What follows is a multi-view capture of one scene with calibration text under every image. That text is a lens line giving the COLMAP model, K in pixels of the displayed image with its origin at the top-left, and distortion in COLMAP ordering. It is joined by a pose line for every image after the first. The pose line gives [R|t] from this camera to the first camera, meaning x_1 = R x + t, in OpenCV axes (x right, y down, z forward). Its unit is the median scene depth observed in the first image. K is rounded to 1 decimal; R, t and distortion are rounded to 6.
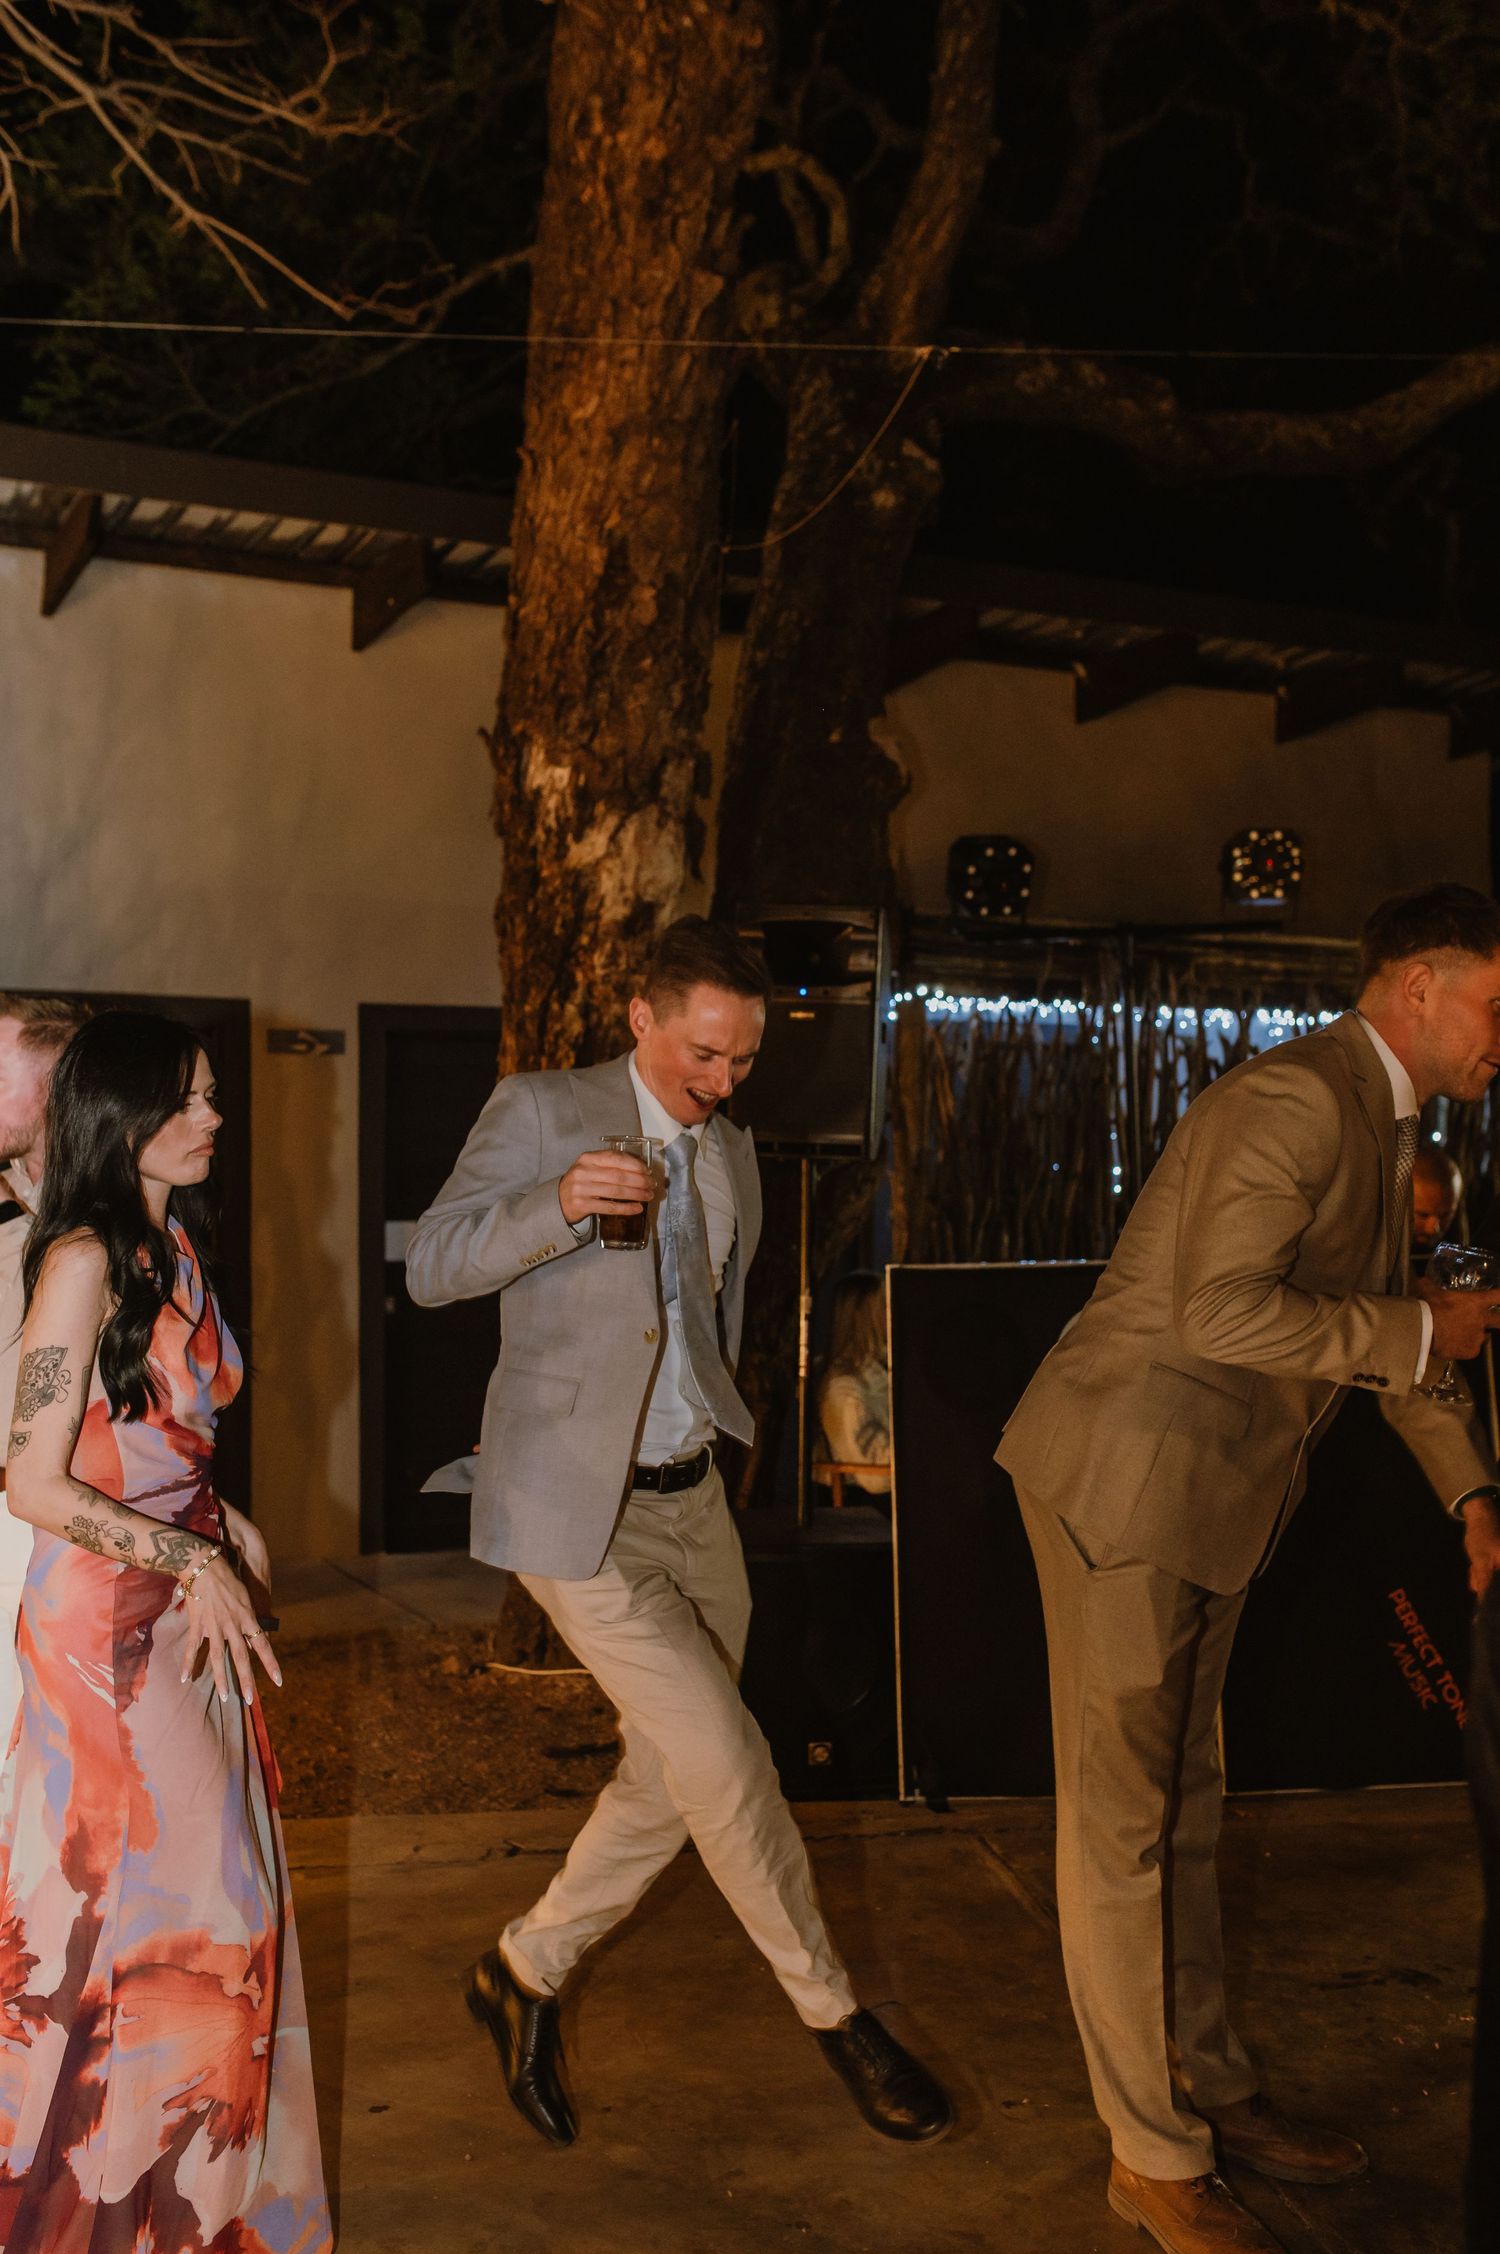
lens RADIAL K [[2146.8, 0, 749.8], [0, 2146.8, 1121.2], [0, 0, 1]] dist [0.039543, 0.000000]
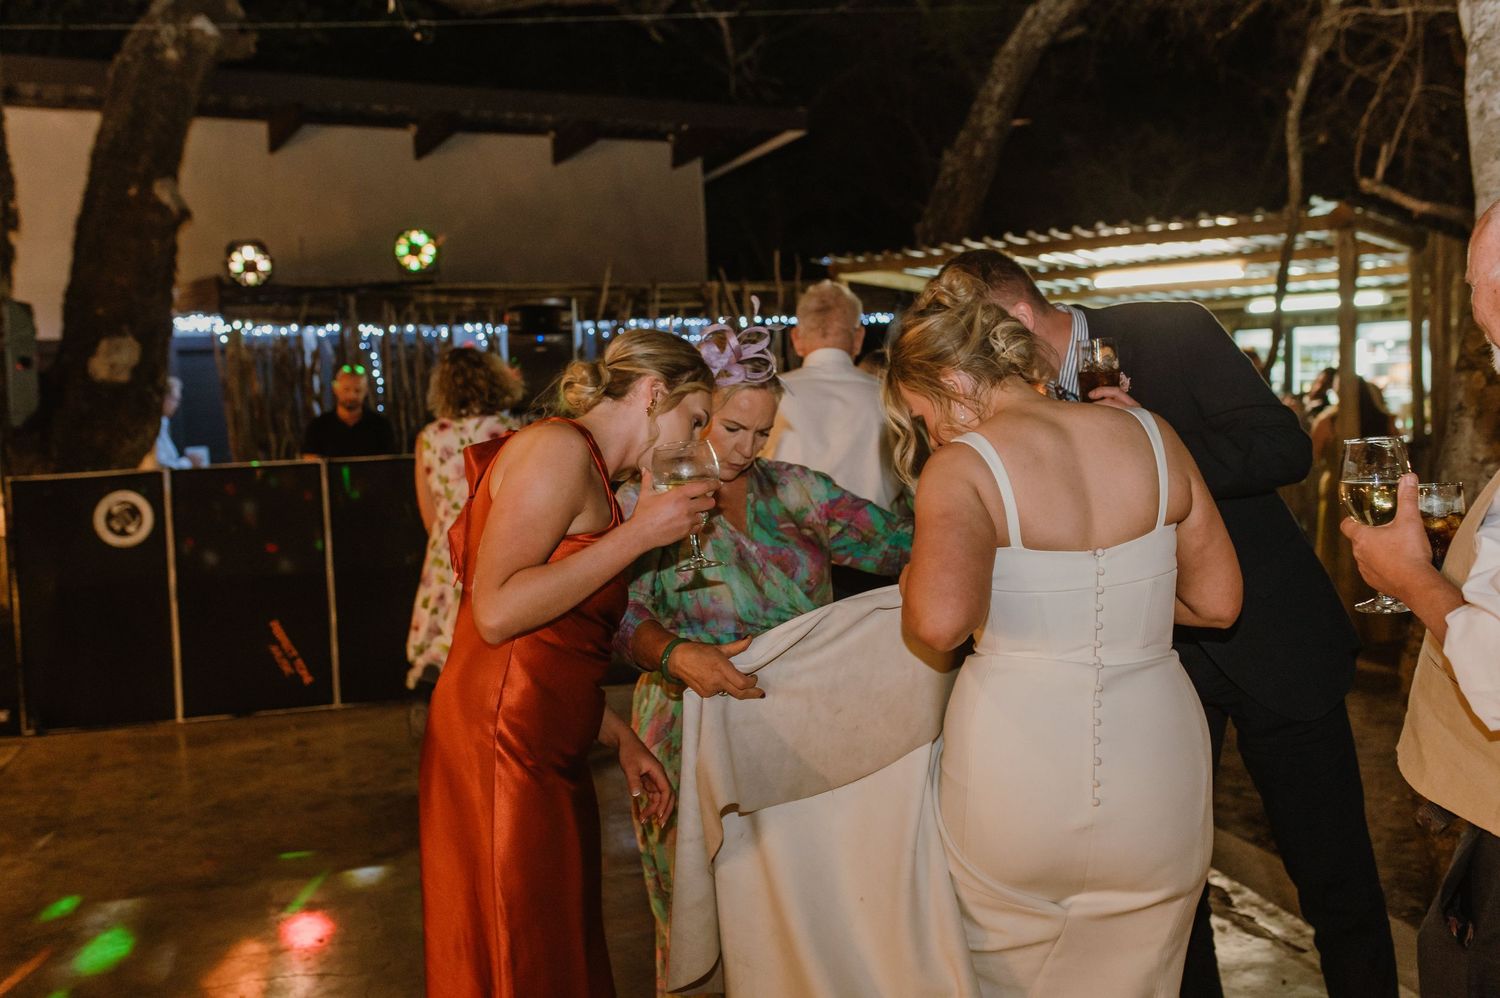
lens RADIAL K [[1428.7, 0, 757.1], [0, 1428.7, 503.7], [0, 0, 1]] dist [0.039543, 0.000000]
pose [[0.997245, -0.048628, 0.056019, 0.565325], [0.043182, 0.994574, 0.094642, -0.007080], [-0.060317, -0.091962, 0.993934, -0.329356]]
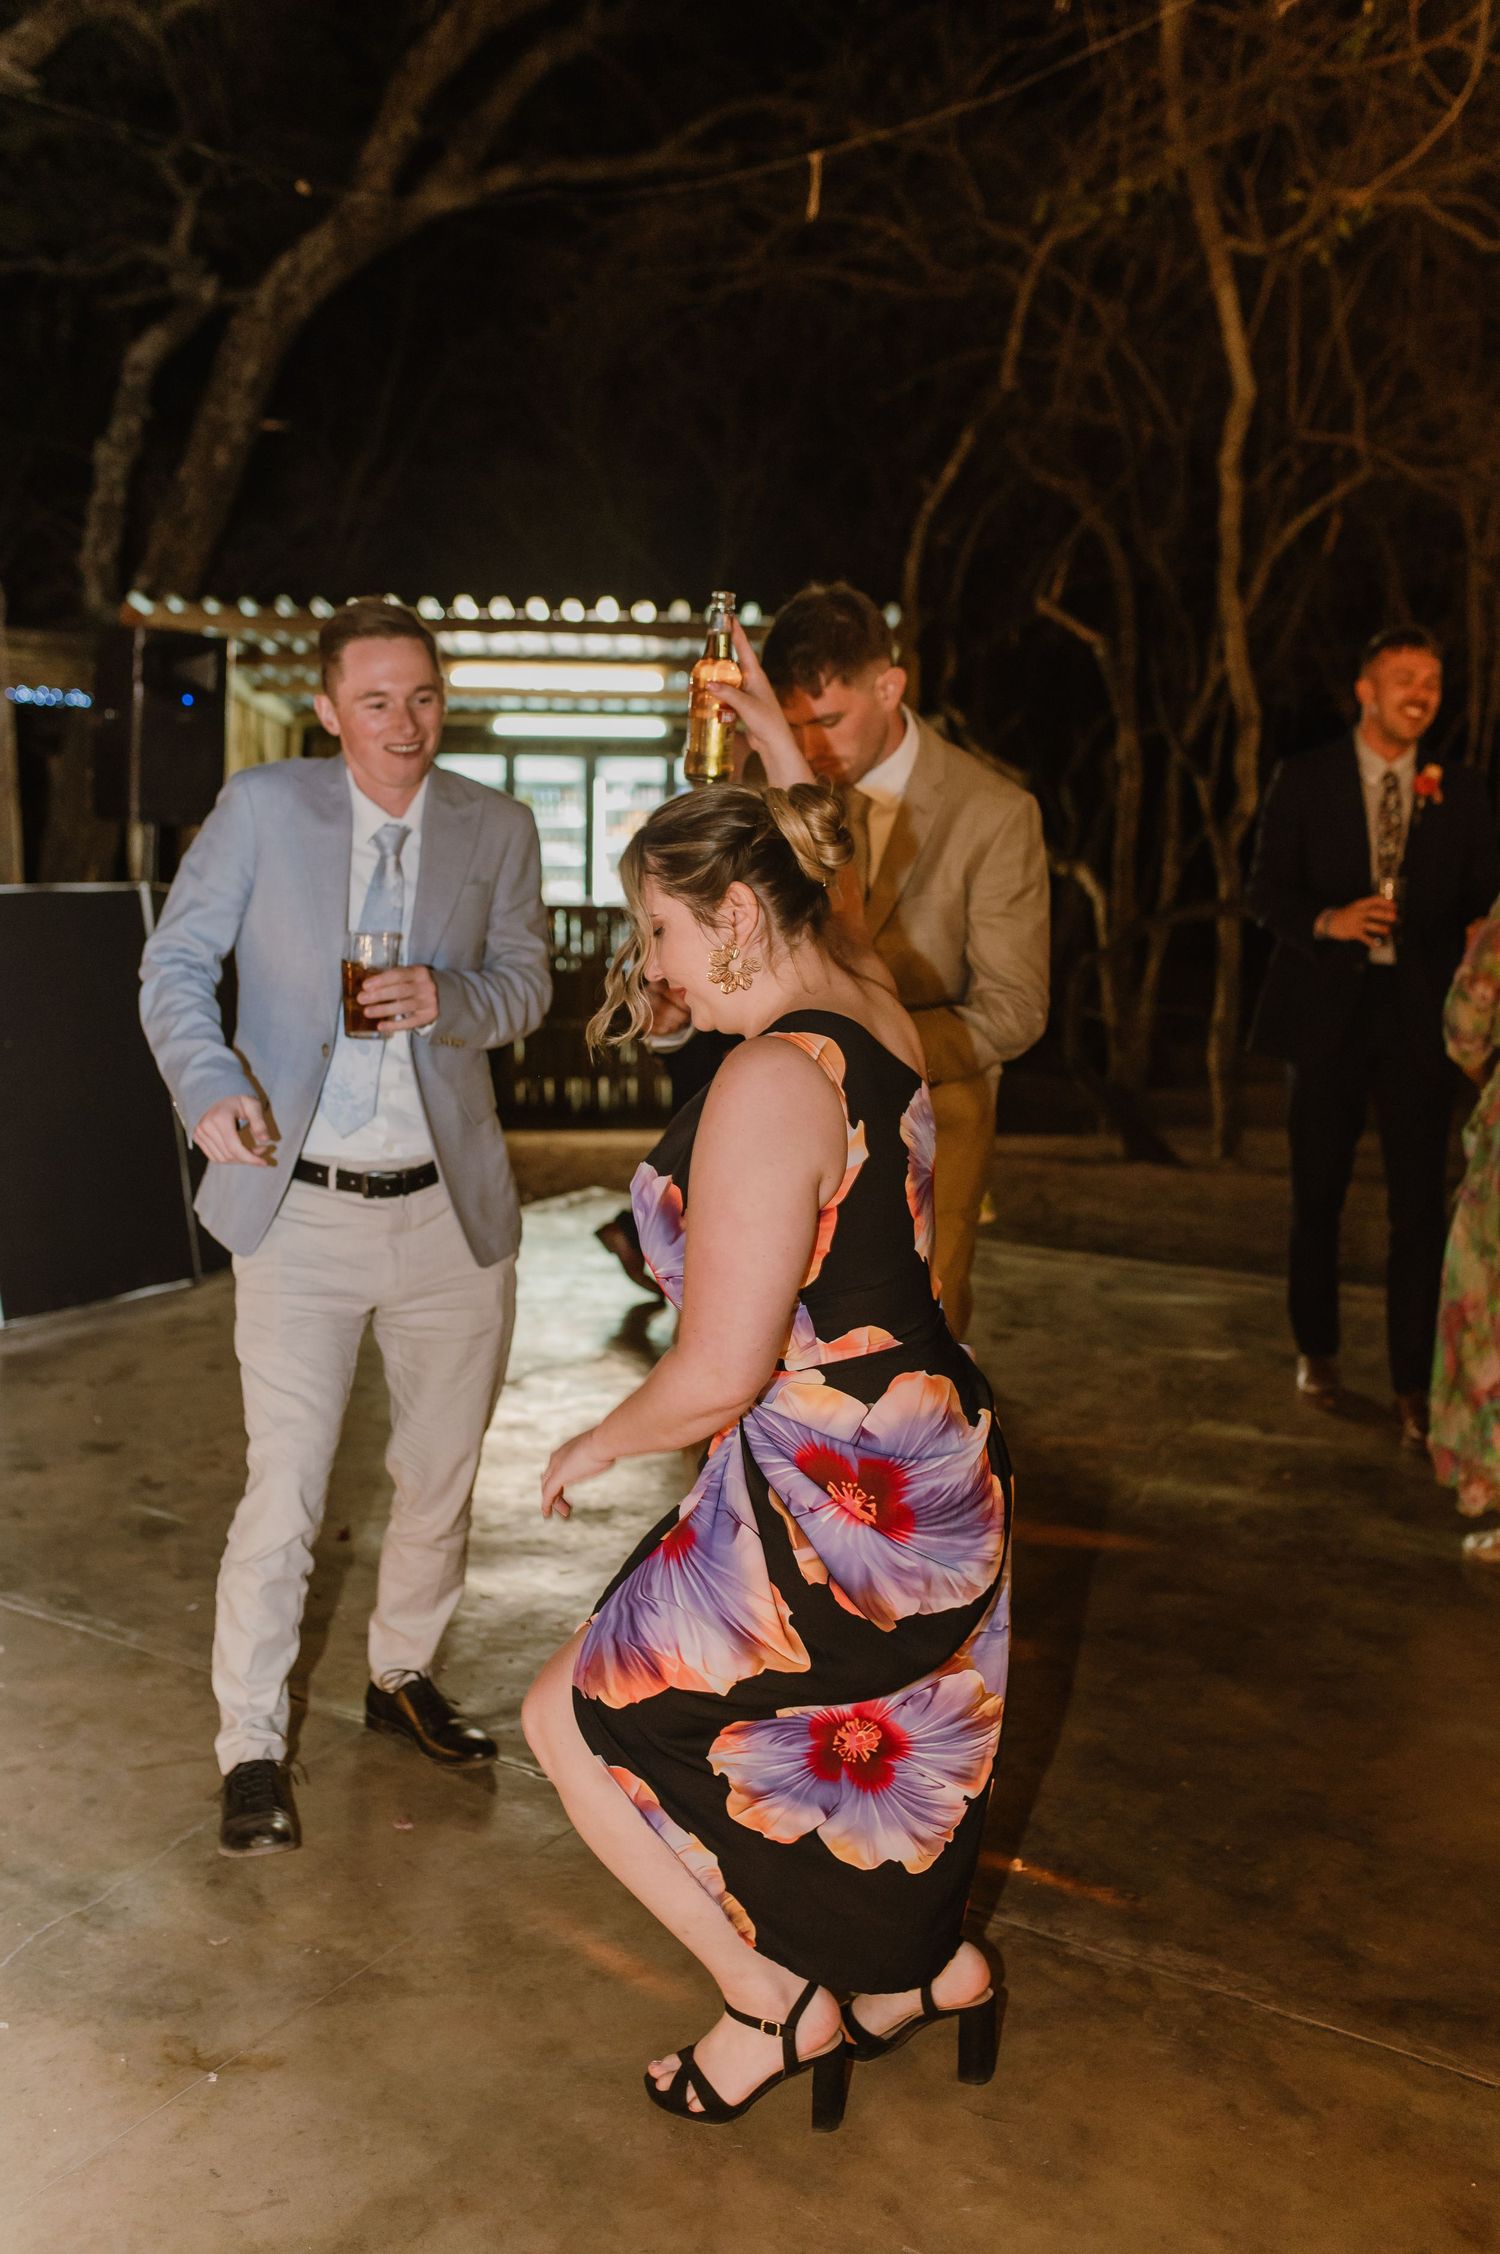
lens RADIAL K [[2146.8, 0, 769.3], [0, 2146.8, 1112.6], [0, 0, 1]] dist [0.039543, 0.000000]
pose [[0.662677, -0.103857, 0.741669, -0.192693], [-0.013437, 0.988529, 0.150431, -0.002082], [-0.748784, -0.109653, 0.653680, -0.073743]]
